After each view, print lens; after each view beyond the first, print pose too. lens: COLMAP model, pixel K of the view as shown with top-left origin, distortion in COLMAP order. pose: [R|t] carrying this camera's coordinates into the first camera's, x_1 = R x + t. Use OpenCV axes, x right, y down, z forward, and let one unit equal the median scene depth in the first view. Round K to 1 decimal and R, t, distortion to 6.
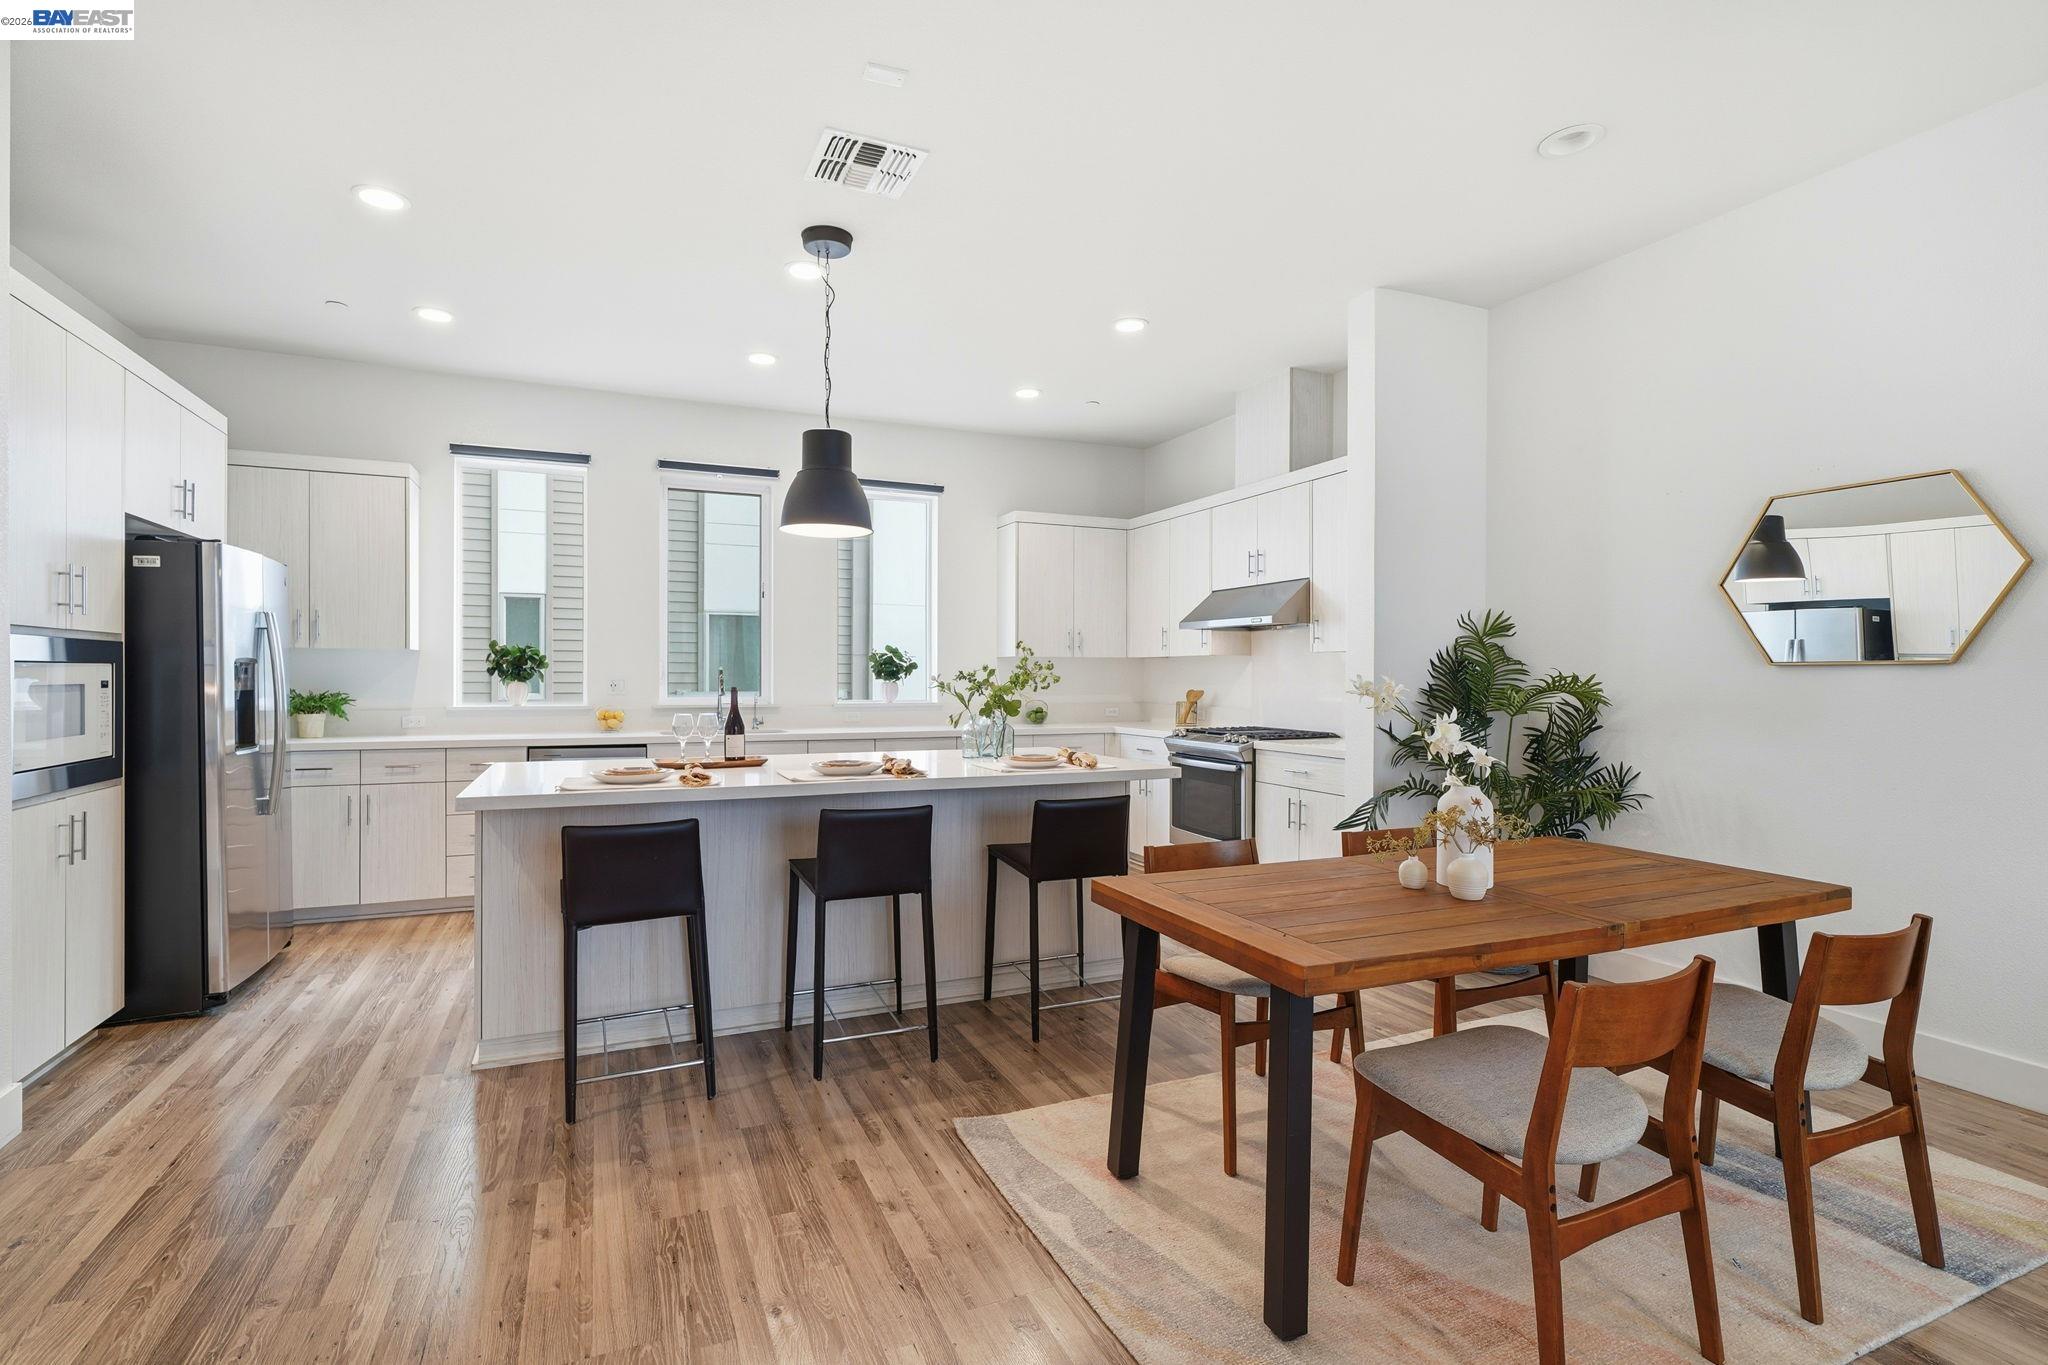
lens RADIAL K [[934.0, 0, 1015.1], [0, 934.0, 692.0], [0, 0, 1]] dist [-0.004787, -0.001169]
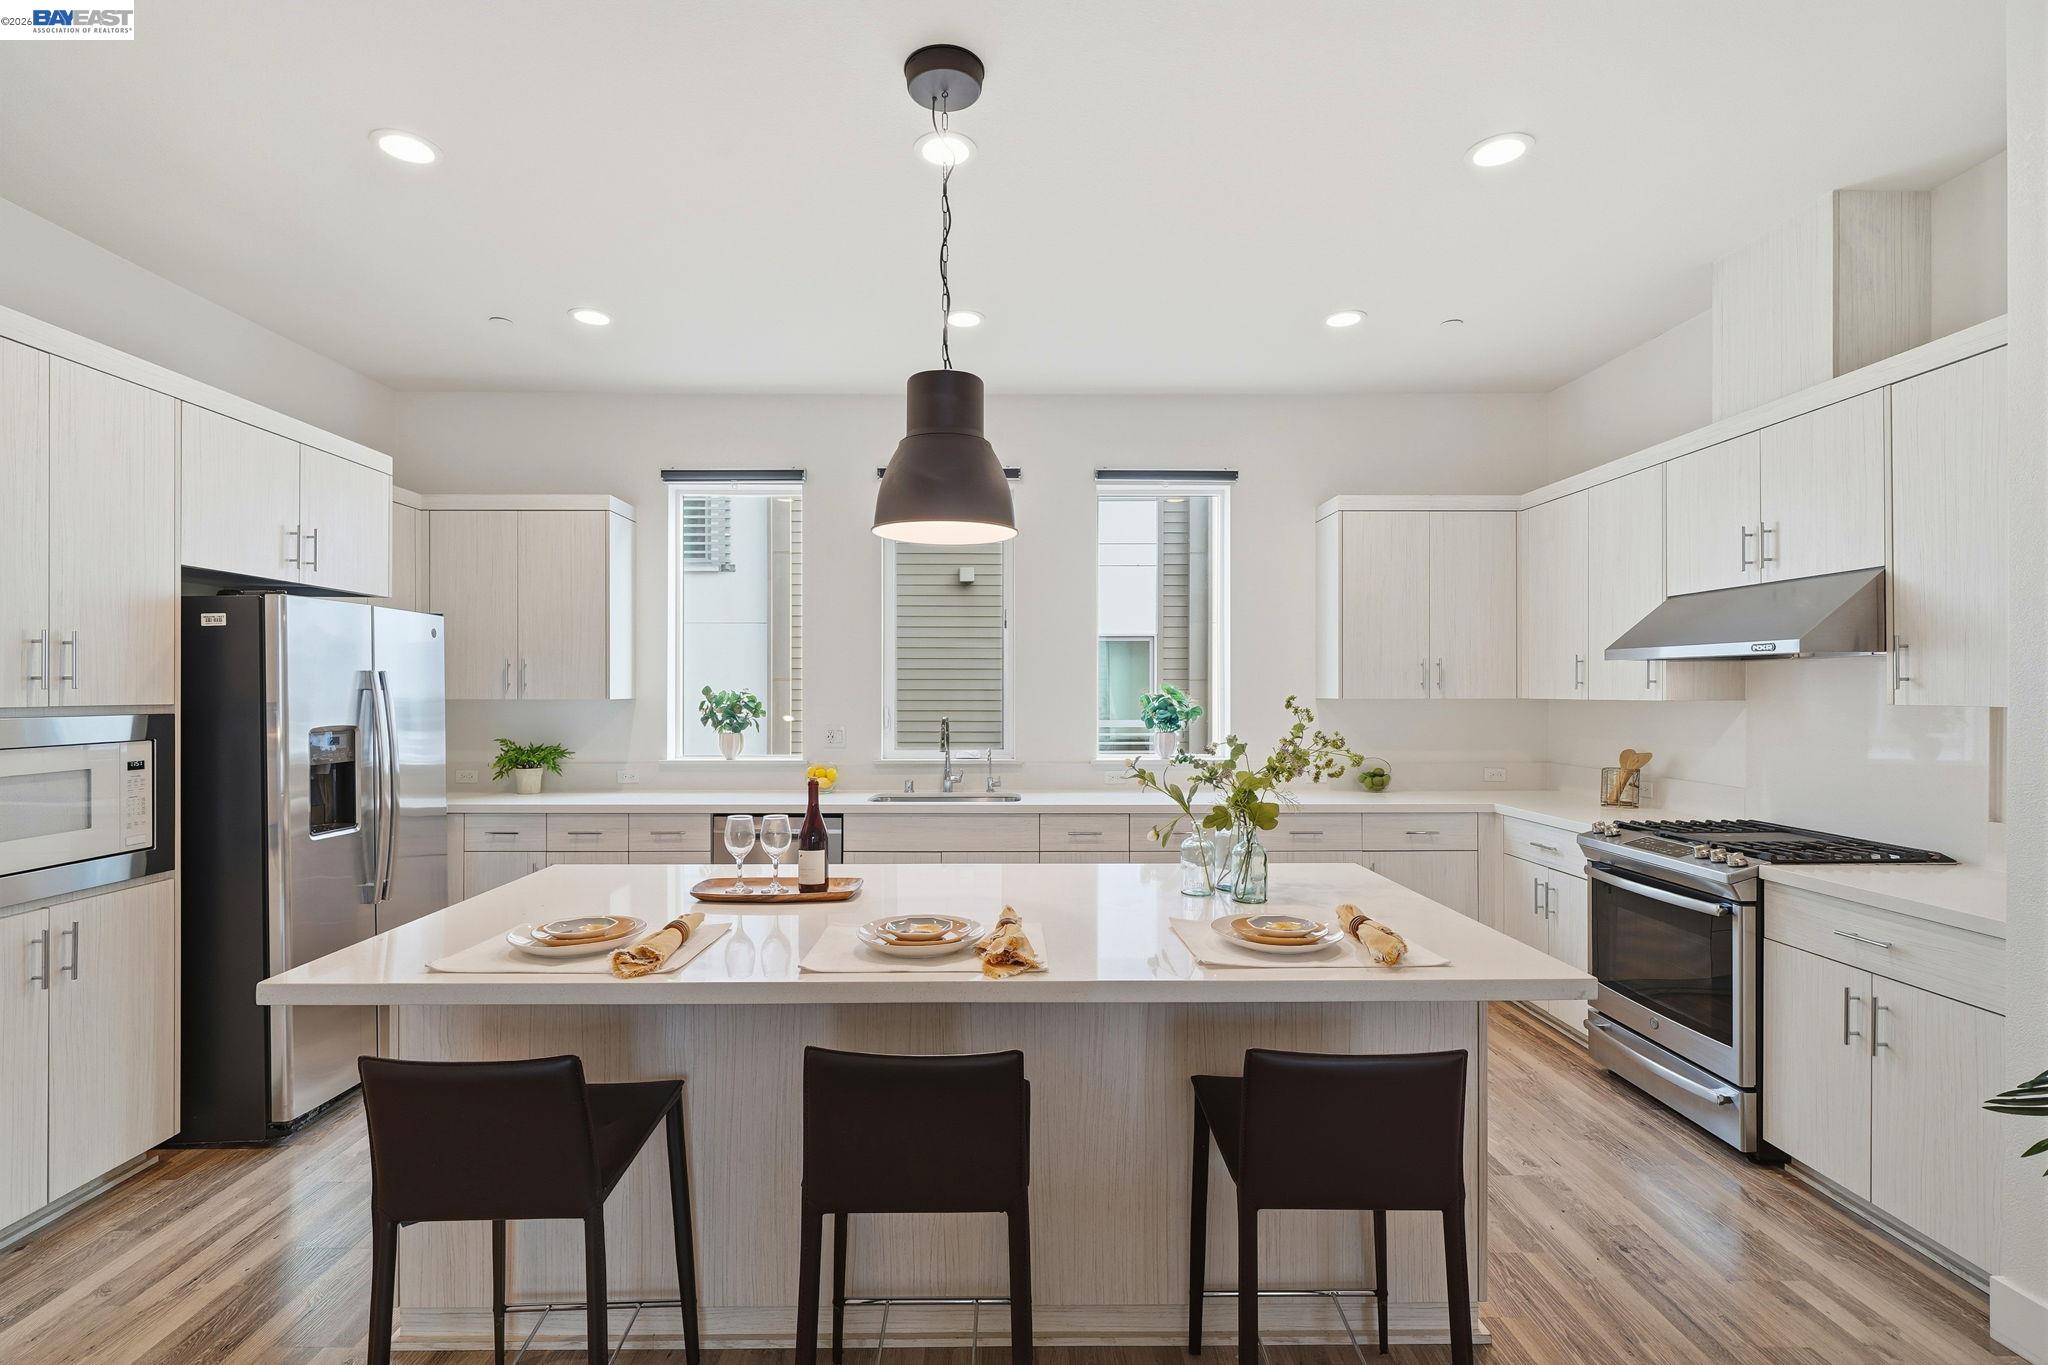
lens RADIAL K [[934.0, 0, 1011.5], [0, 934.0, 696.1], [0, 0, 1]] dist [-0.004787, -0.001169]
pose [[0.920606, -0.001154, -0.390491, 0.062826], [-0.003719, 0.999924, -0.011722, -0.039917], [0.390475, 0.012243, 0.920532, 0.318244]]
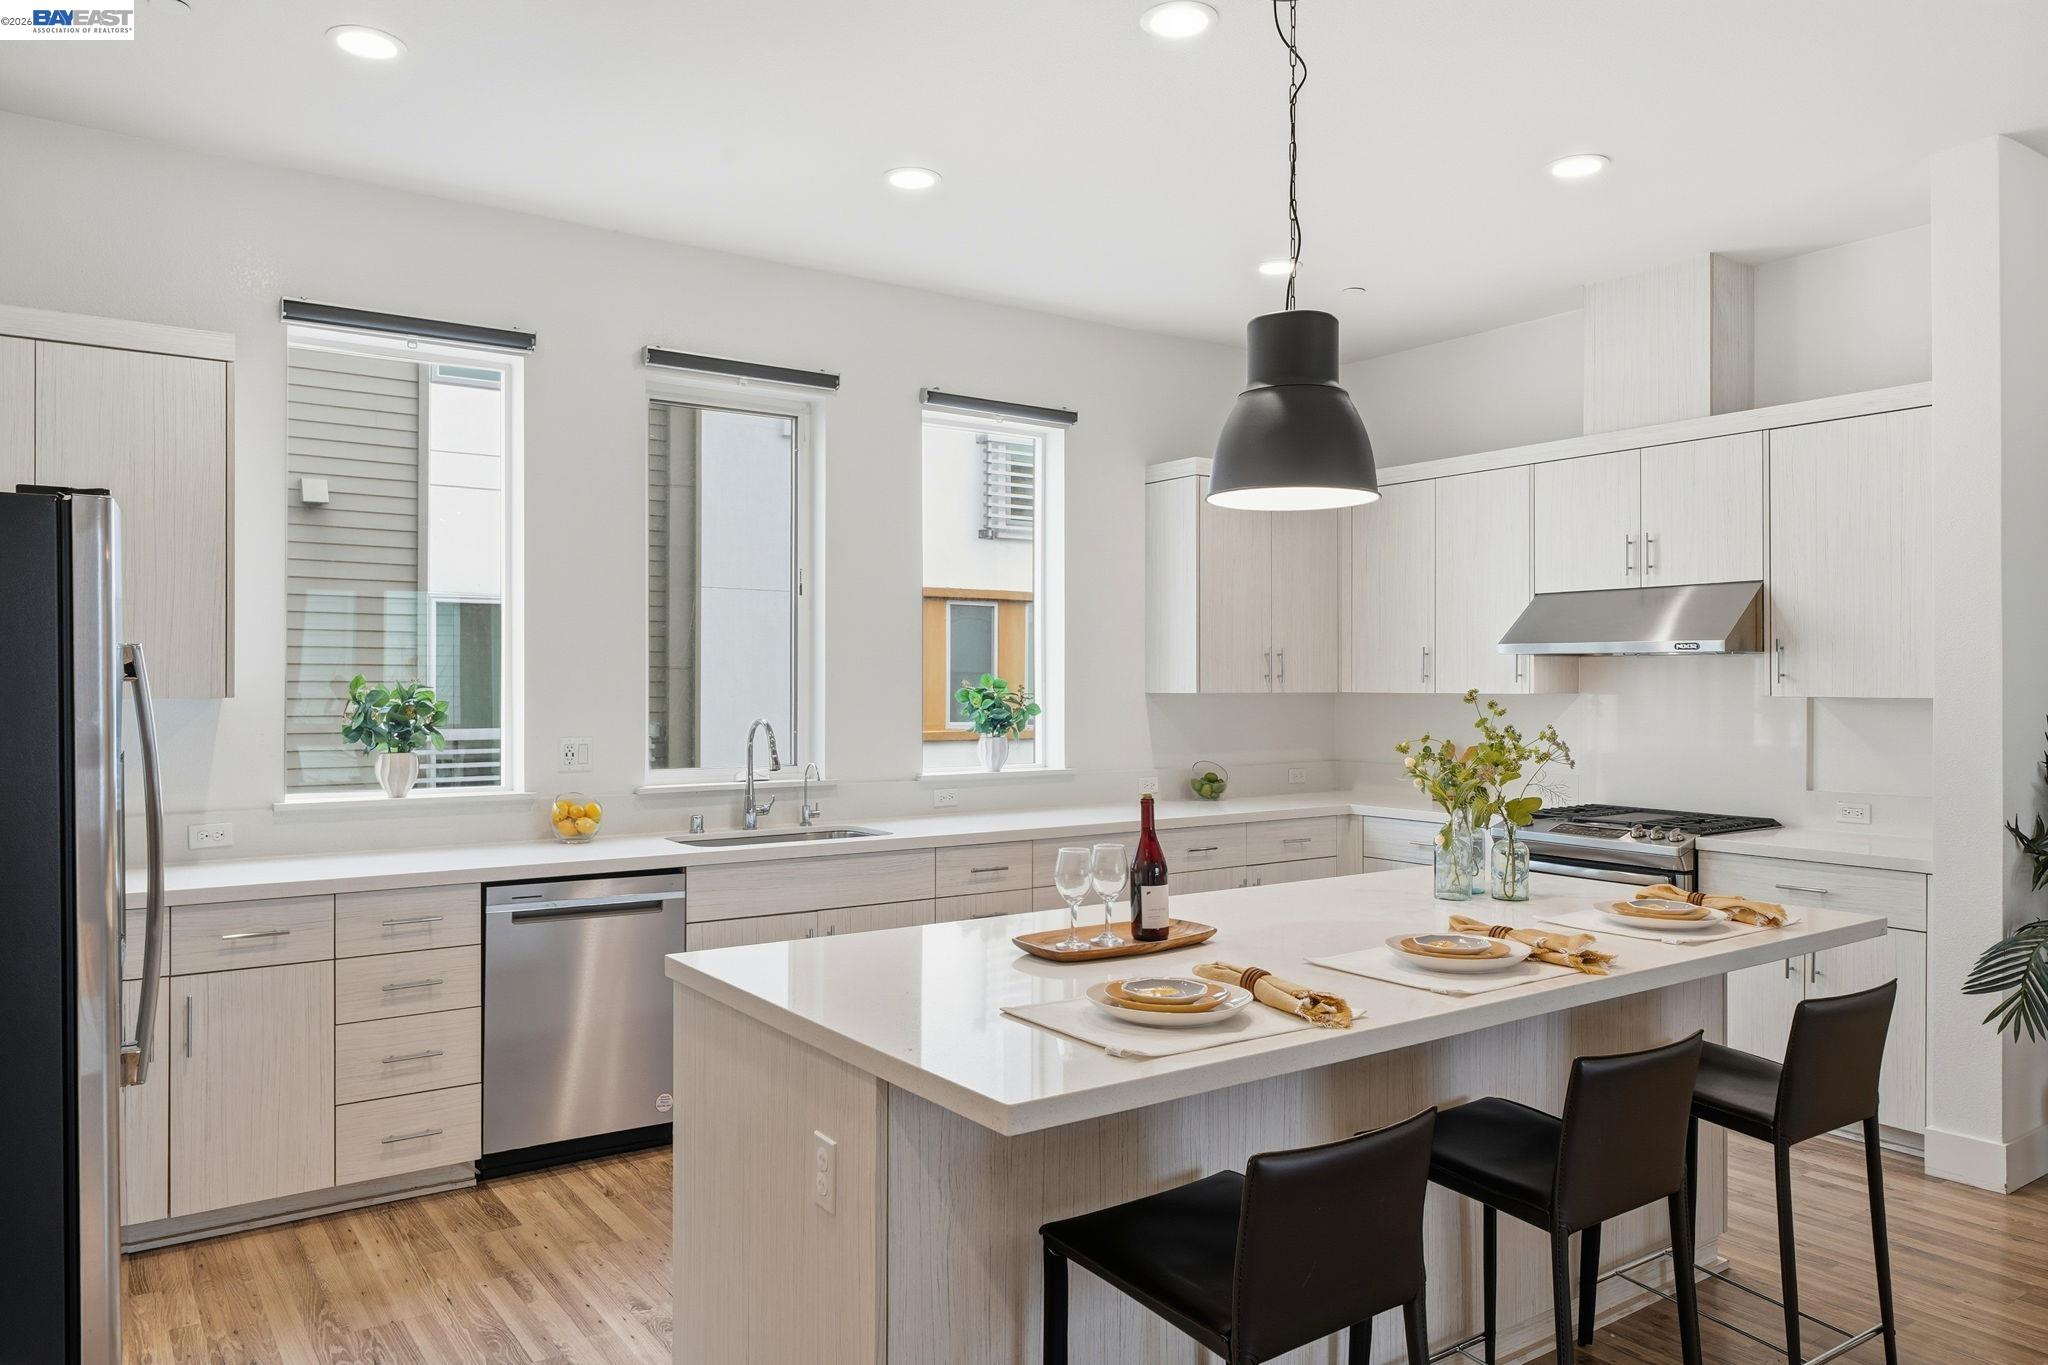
lens RADIAL K [[1356.7, 0, 1021.8], [0, 1356.7, 684.9], [0, 0, 1]] dist [-0.004457, 0.000554]
pose [[0.980821, -0.001955, 0.194899, -0.371391], [0.005204, 0.999856, -0.016160, -0.038646], [-0.194839, 0.016864, 0.980690, 0.189511]]
